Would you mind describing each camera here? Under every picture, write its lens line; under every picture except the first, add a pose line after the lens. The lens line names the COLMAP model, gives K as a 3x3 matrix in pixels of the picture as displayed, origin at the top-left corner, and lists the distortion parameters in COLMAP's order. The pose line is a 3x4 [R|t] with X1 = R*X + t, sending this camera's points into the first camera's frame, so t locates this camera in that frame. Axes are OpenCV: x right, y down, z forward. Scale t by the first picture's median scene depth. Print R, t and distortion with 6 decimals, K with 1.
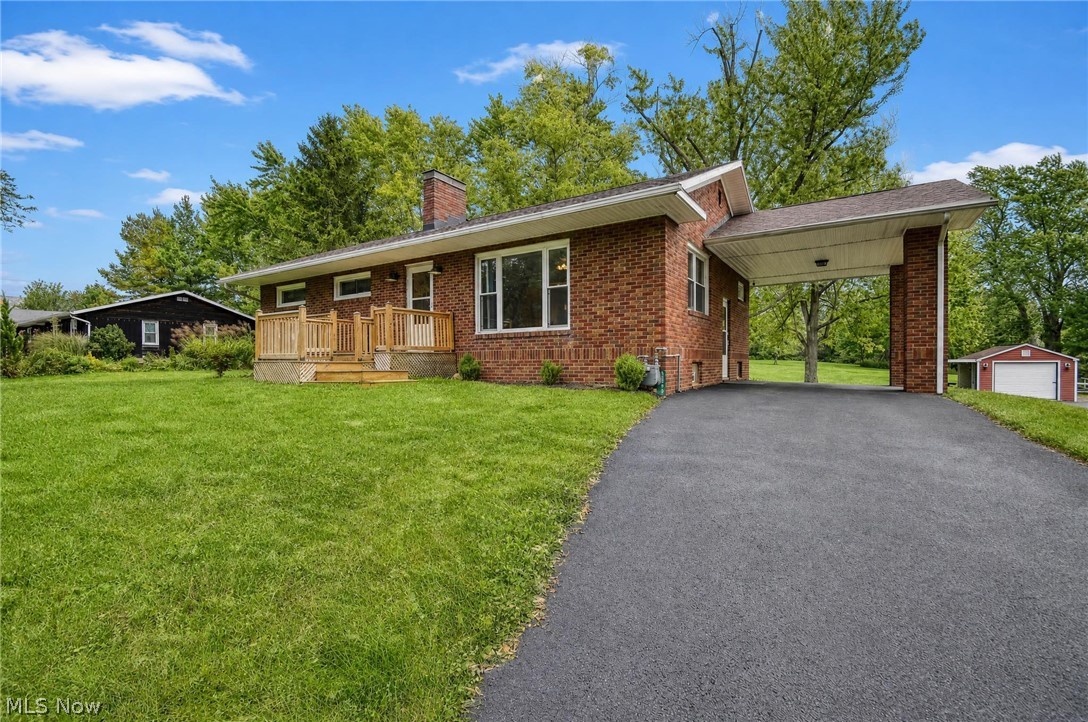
lens RADIAL K [[478.9, 0, 545.7], [0, 478.9, 365.5], [0, 0, 1]] dist [0.001134, 0.000009]
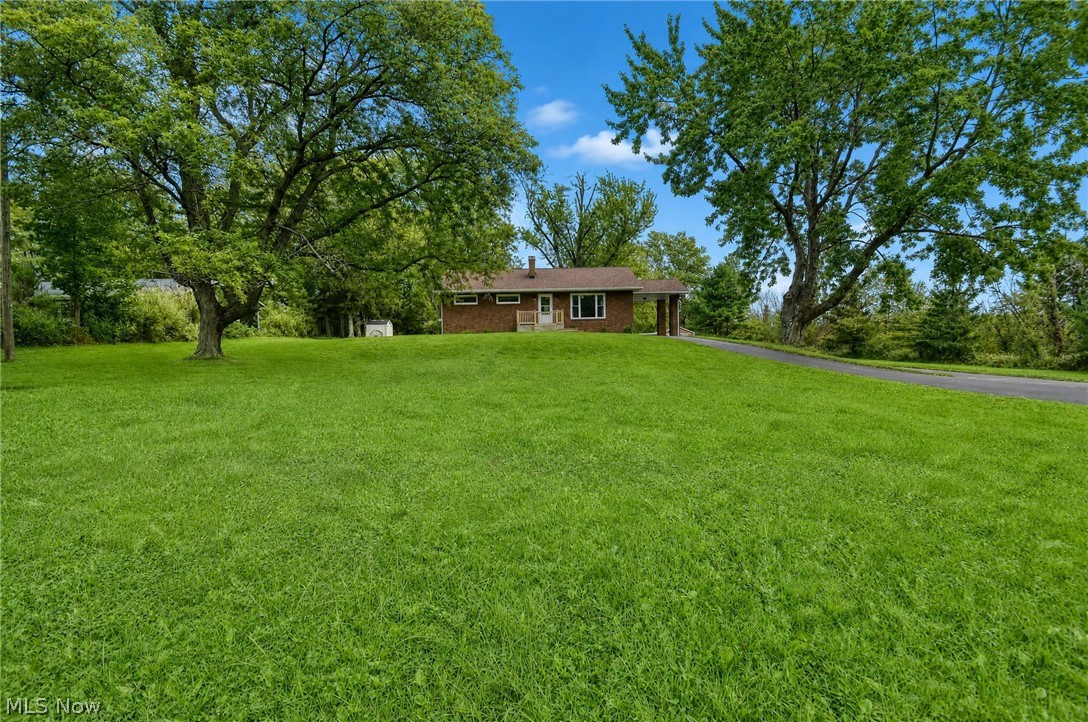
lens RADIAL K [[478.9, 0, 545.7], [0, 478.9, 365.5], [0, 0, 1]] dist [0.001134, 0.000009]
pose [[0.852497, -0.023466, 0.522206, -1.756980], [0.013932, 0.999657, 0.022176, 0.152705], [-0.522547, -0.011629, 0.852531, -1.445935]]
